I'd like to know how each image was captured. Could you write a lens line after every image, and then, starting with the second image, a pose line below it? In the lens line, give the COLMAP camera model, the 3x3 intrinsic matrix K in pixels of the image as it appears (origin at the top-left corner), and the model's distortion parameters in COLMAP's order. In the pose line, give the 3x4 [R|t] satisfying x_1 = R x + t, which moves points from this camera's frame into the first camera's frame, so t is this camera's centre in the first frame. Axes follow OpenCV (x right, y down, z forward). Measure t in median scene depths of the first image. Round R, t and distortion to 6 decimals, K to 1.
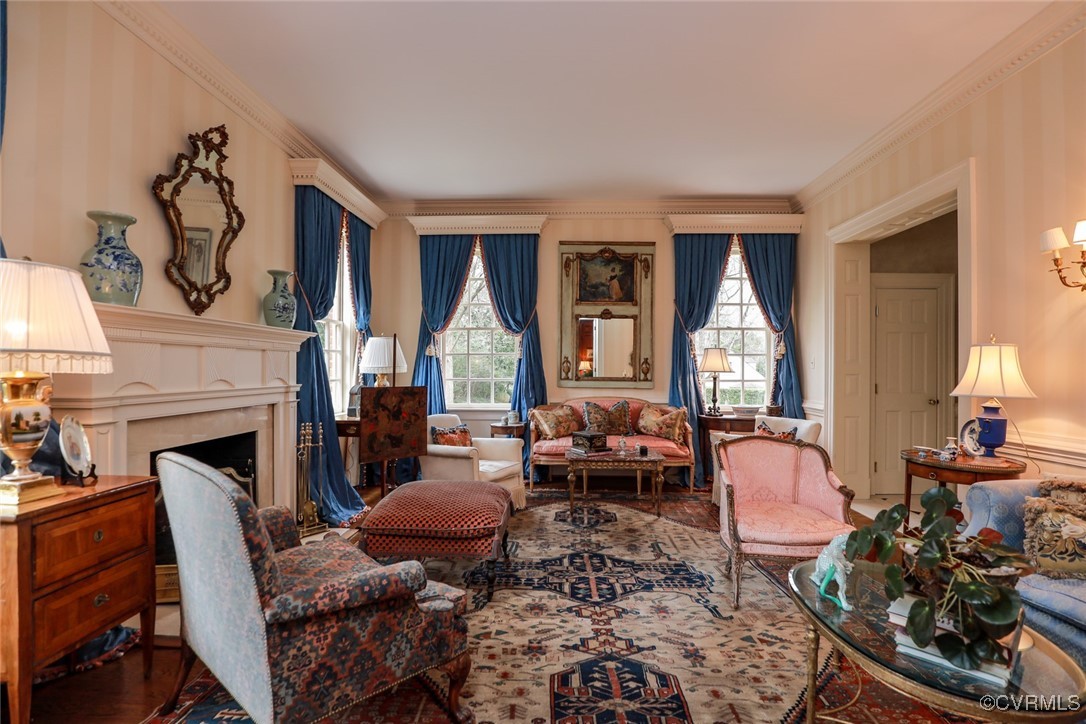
lens RADIAL K [[495.2, 0, 541.2], [0, 495.2, 363.7], [0, 0, 1]] dist [-0.034548, -0.000211]
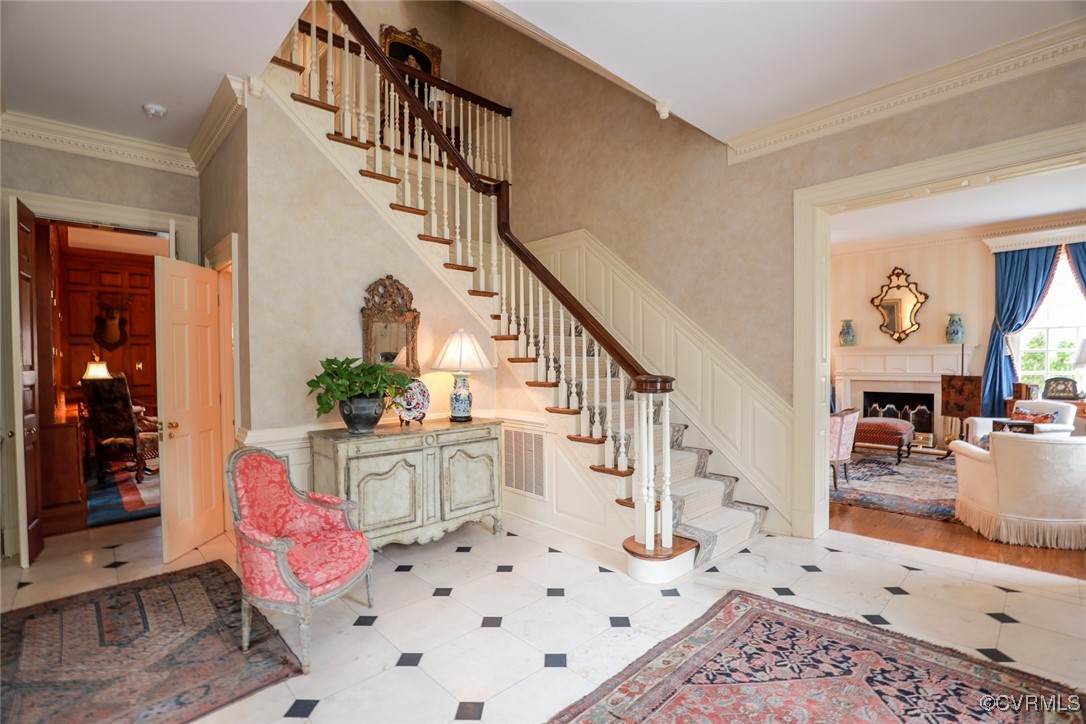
lens RADIAL K [[495.2, 0, 540.3], [0, 495.2, 364.5], [0, 0, 1]] dist [-0.034548, -0.000211]
pose [[-0.673849, 0.011863, -0.738774, 2.226663], [0.016226, 0.999868, 0.001256, -0.020688], [0.738691, -0.011141, -0.673952, 1.216717]]
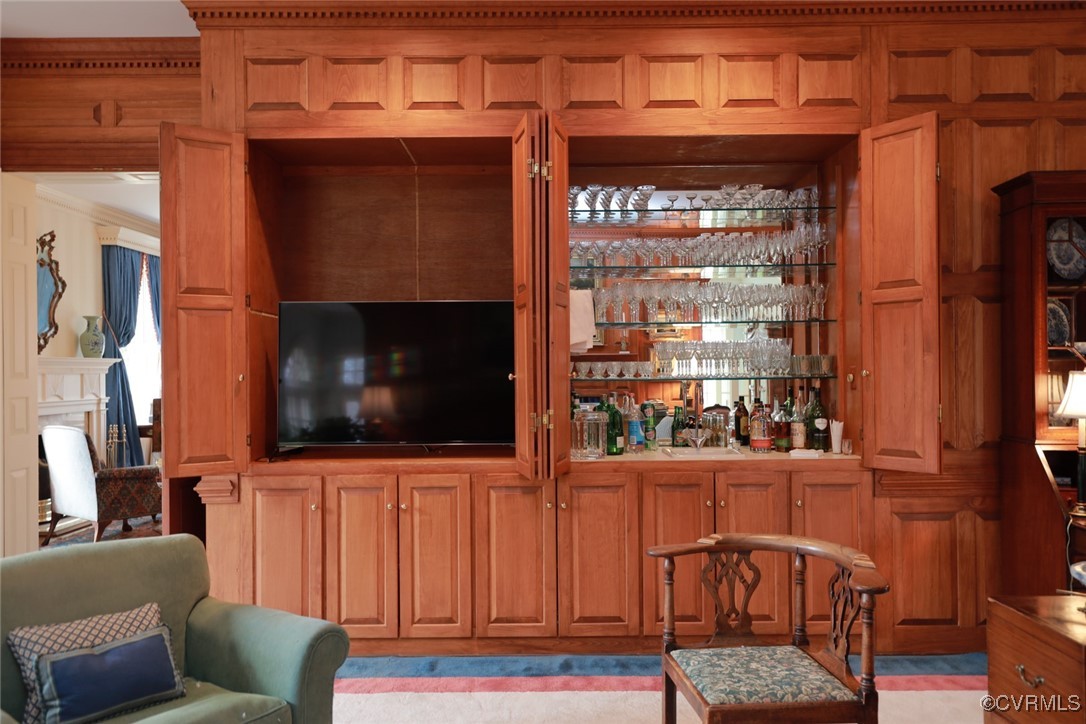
lens RADIAL K [[805.8, 0, 544.0], [0, 805.8, 366.9], [0, 0, 1]] dist [0.008360, 0.002134]
pose [[0.999290, -0.011514, 0.035866, 0.750802], [0.011332, 0.999922, 0.005273, -0.048268], [-0.035923, -0.004863, 0.999343, -1.512624]]
